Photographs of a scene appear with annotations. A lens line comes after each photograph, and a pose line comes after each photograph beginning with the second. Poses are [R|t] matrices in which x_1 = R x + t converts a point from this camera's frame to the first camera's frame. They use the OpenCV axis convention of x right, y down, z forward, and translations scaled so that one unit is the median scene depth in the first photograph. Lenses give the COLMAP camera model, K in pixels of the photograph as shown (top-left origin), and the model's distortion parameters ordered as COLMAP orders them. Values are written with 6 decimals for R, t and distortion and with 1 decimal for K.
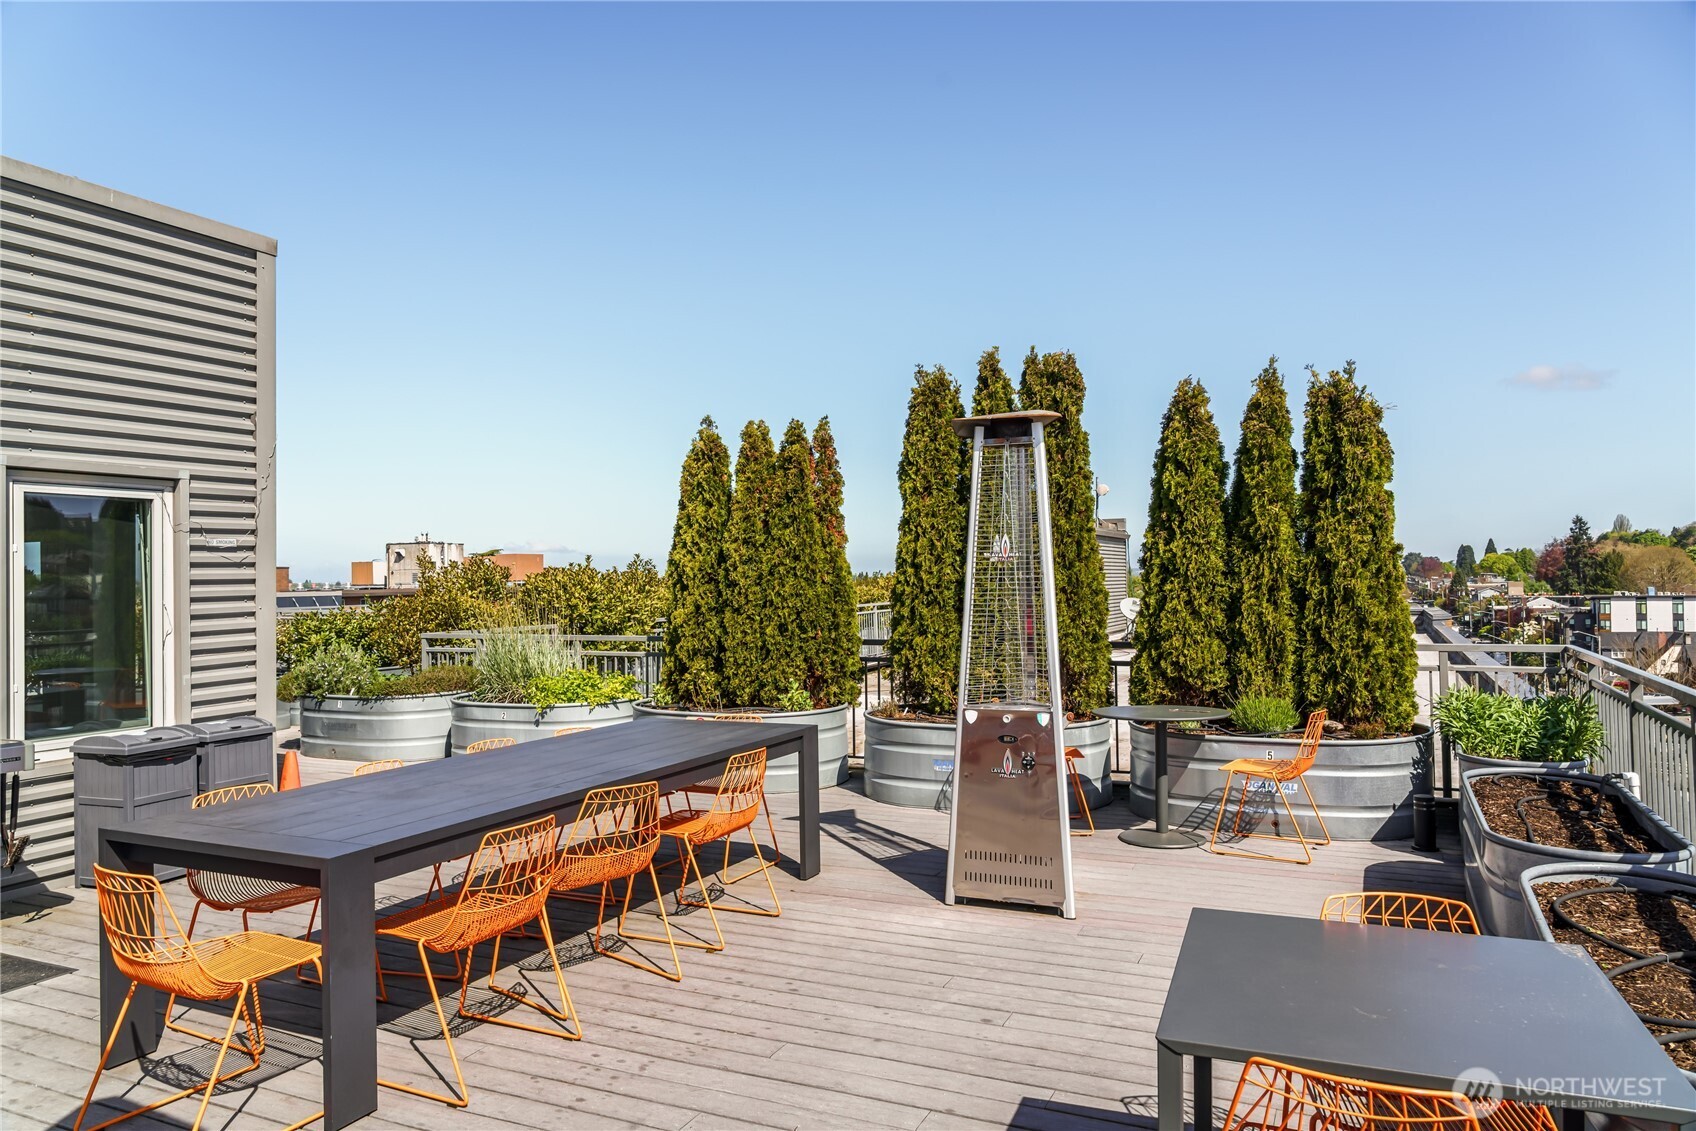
lens RADIAL K [[1168.5, 0, 870.0], [0, 1168.5, 566.2], [0, 0, 1]] dist [-0.022681, 0.002814]
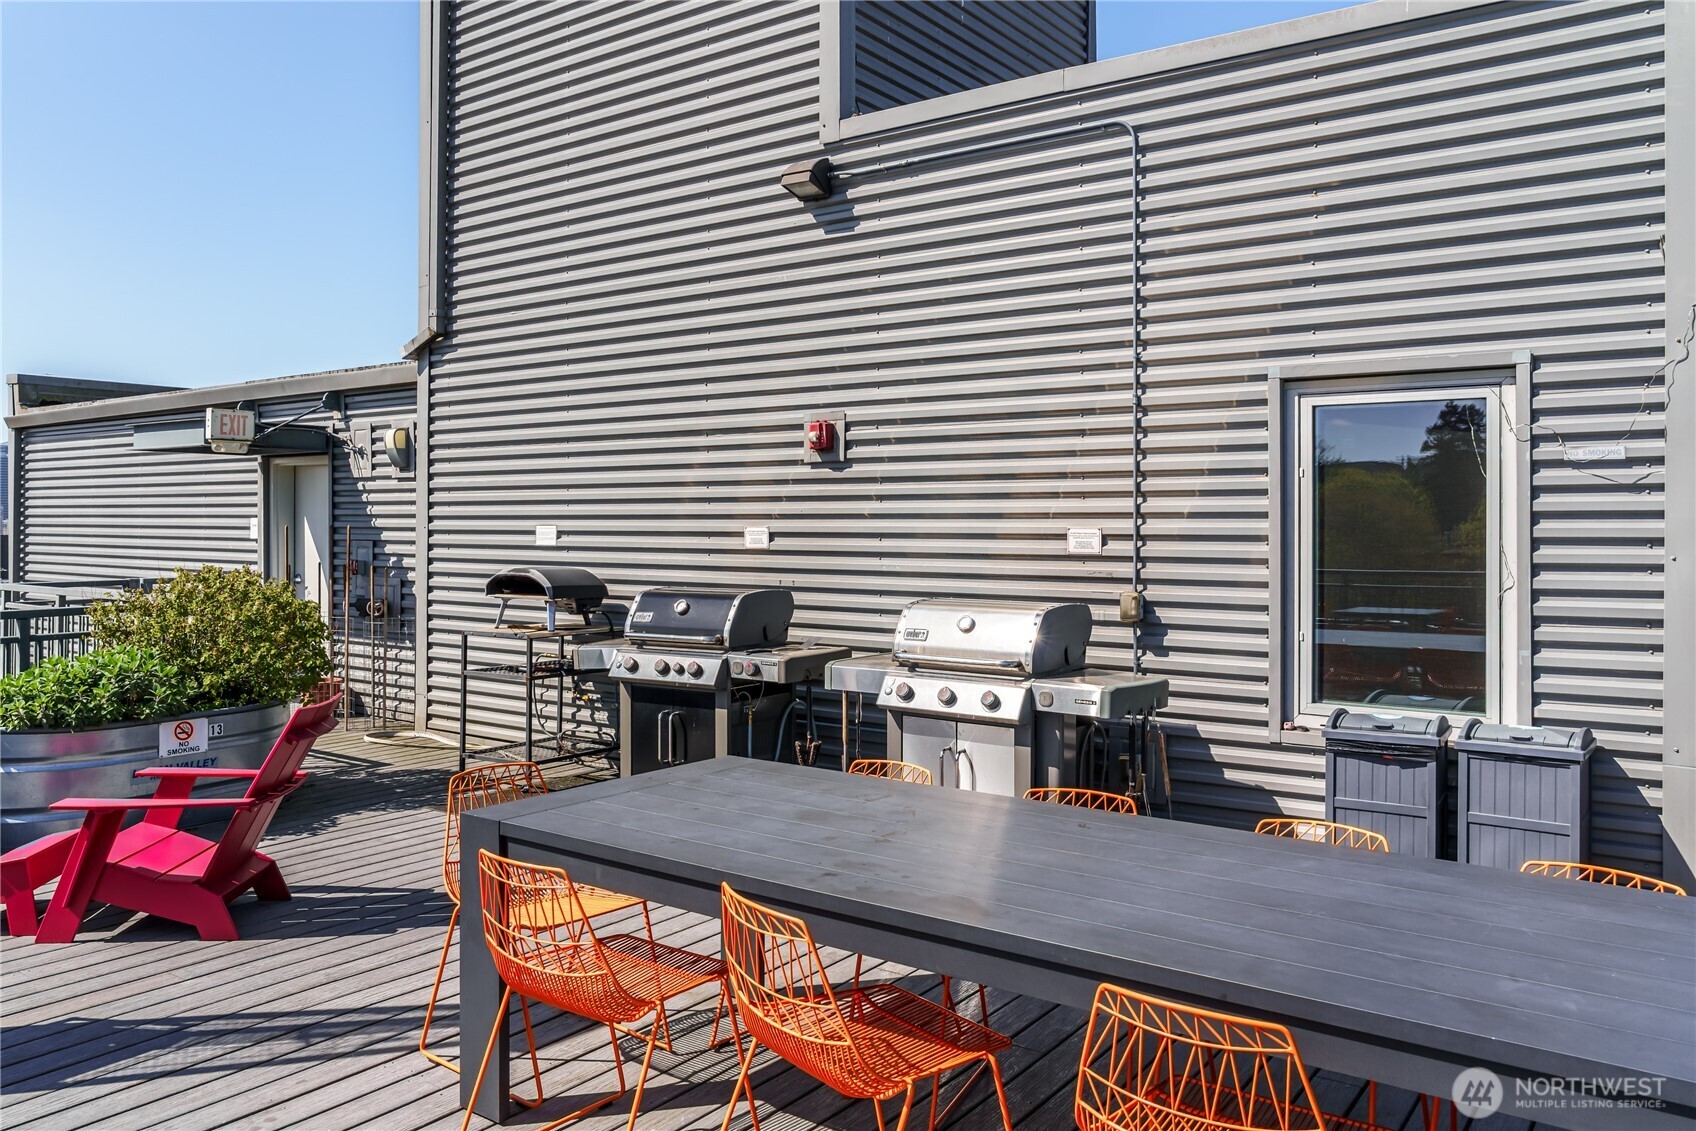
lens RADIAL K [[1268.9, 0, 845.0], [0, 1268.9, 529.9], [0, 0, 1]] dist [-0.005281, -0.000428]
pose [[-0.214570, 0.007823, -0.976677, 0.225558], [0.005177, 0.999963, 0.006872, 0.015536], [0.976695, -0.003582, -0.214603, 0.779903]]
